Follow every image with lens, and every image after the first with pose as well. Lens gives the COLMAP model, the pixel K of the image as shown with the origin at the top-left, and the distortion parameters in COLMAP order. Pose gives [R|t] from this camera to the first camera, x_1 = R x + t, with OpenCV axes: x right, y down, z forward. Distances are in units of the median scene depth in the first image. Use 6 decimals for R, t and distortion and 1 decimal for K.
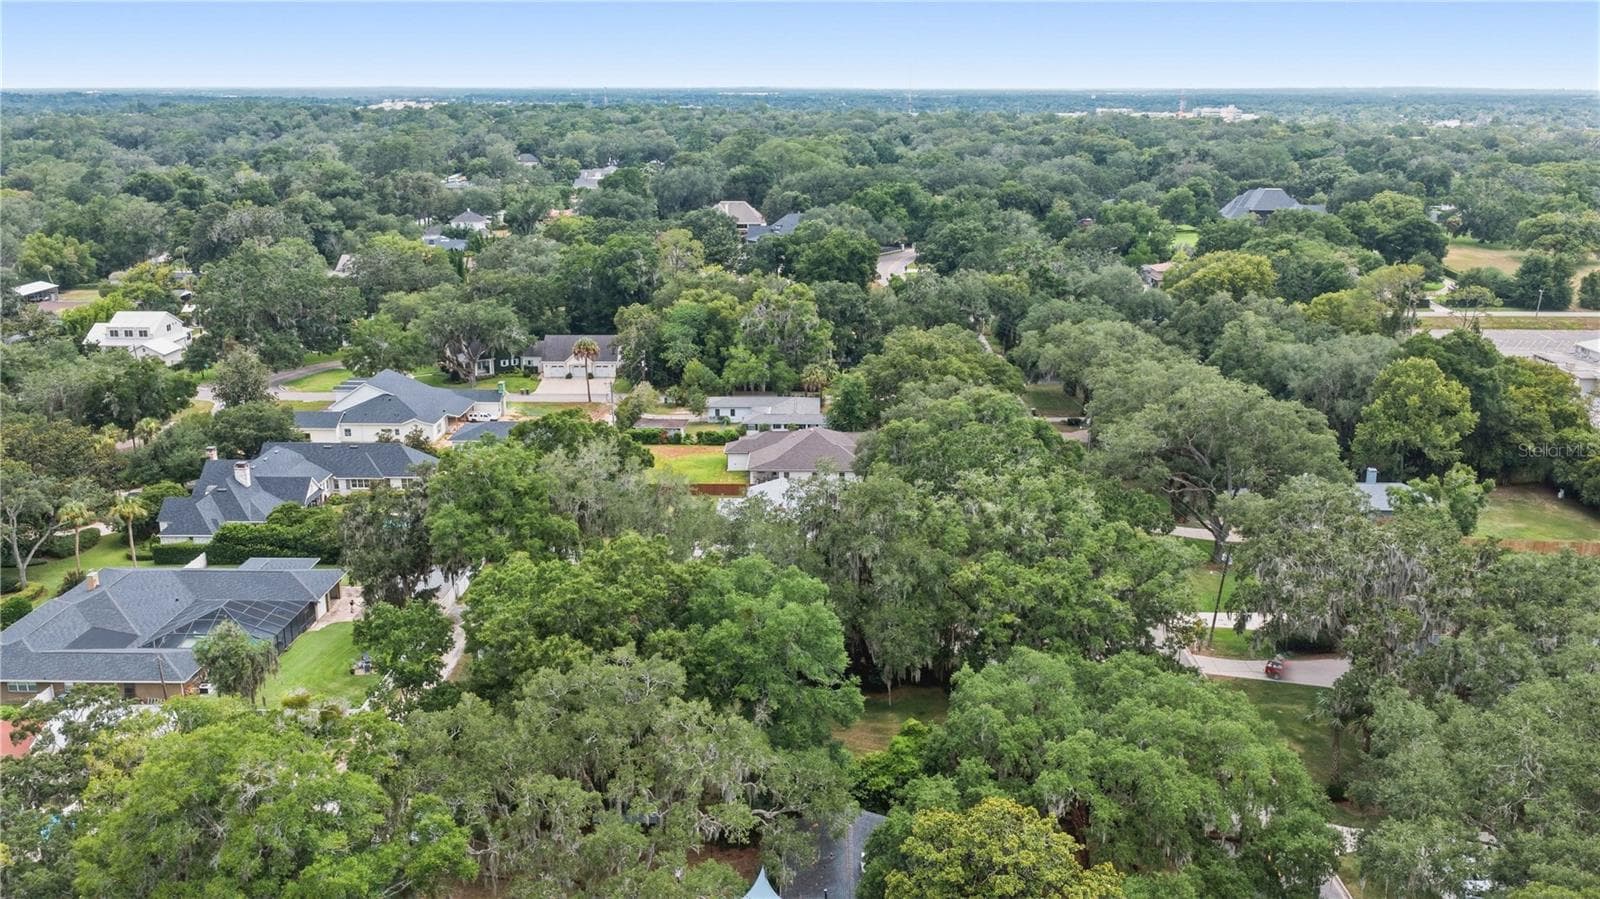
lens RADIAL K [[1311.5, 0, 800.0], [0, 1311.5, 449.5], [0, 0, 1]] dist [0.002535, 0.000630]
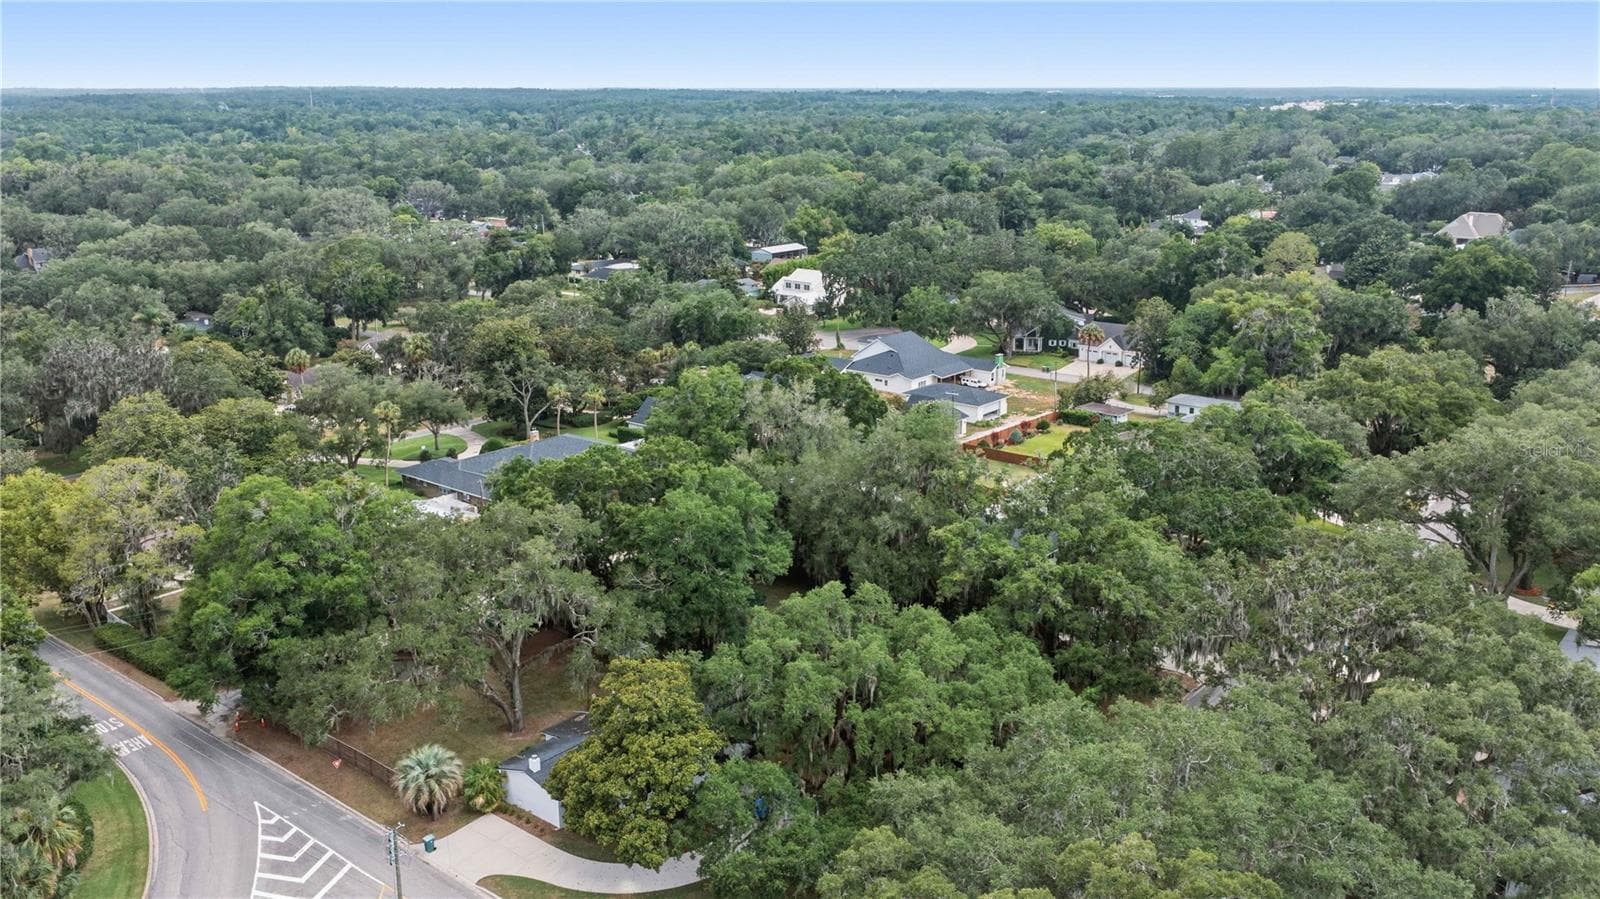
lens RADIAL K [[1311.5, 0, 800.0], [0, 1311.5, 449.5], [0, 0, 1]] dist [0.002535, 0.000630]
pose [[0.783709, 0.162504, -0.599493, 0.275522], [-0.161789, 0.985260, 0.055568, -0.005781], [0.599687, 0.053442, 0.798448, 0.018196]]
